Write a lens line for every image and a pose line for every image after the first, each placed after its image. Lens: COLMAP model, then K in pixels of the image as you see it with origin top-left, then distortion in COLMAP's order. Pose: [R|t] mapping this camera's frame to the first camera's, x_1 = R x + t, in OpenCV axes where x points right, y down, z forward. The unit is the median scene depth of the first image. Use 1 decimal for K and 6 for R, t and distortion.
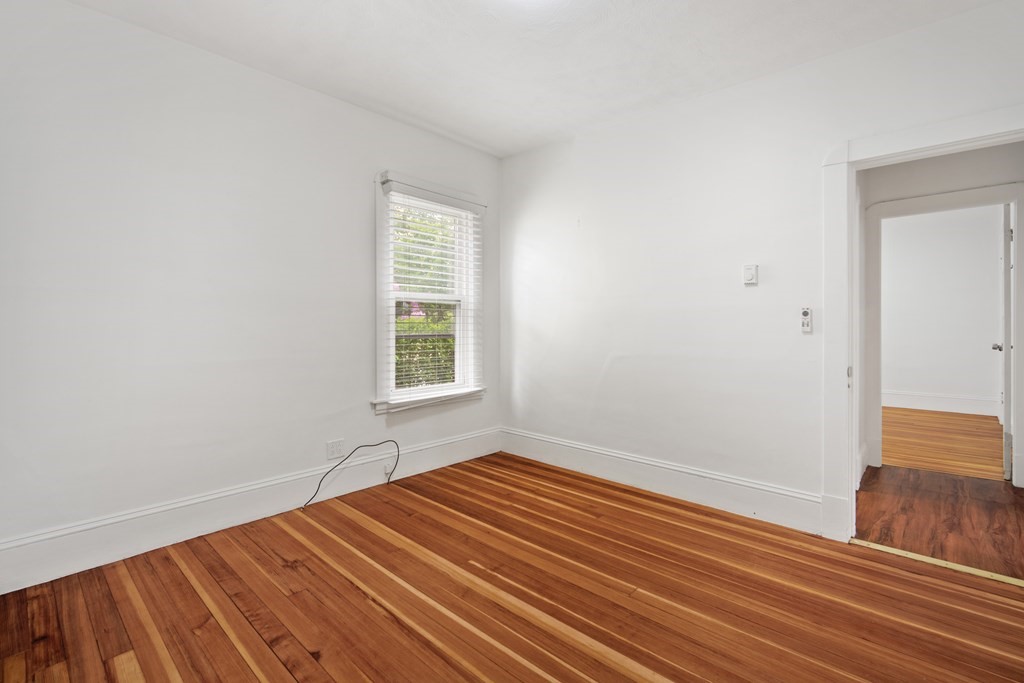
lens RADIAL K [[459.9, 0, 517.9], [0, 459.9, 337.9], [0, 0, 1]] dist [-0.005639, 0.000908]
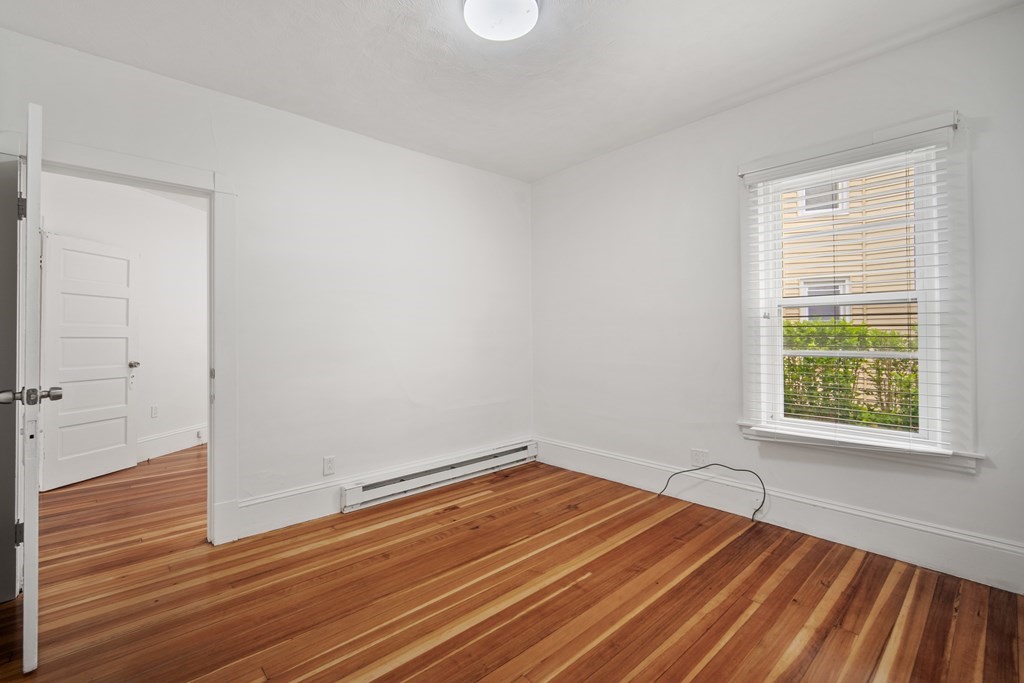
lens RADIAL K [[459.9, 0, 517.9], [0, 459.9, 337.9], [0, 0, 1]] dist [-0.005639, 0.000908]
pose [[-0.084654, 0.002358, -0.996408, 0.775405], [-0.026441, 0.999640, 0.004612, -0.027442], [0.996060, 0.026737, -0.084561, 0.773008]]
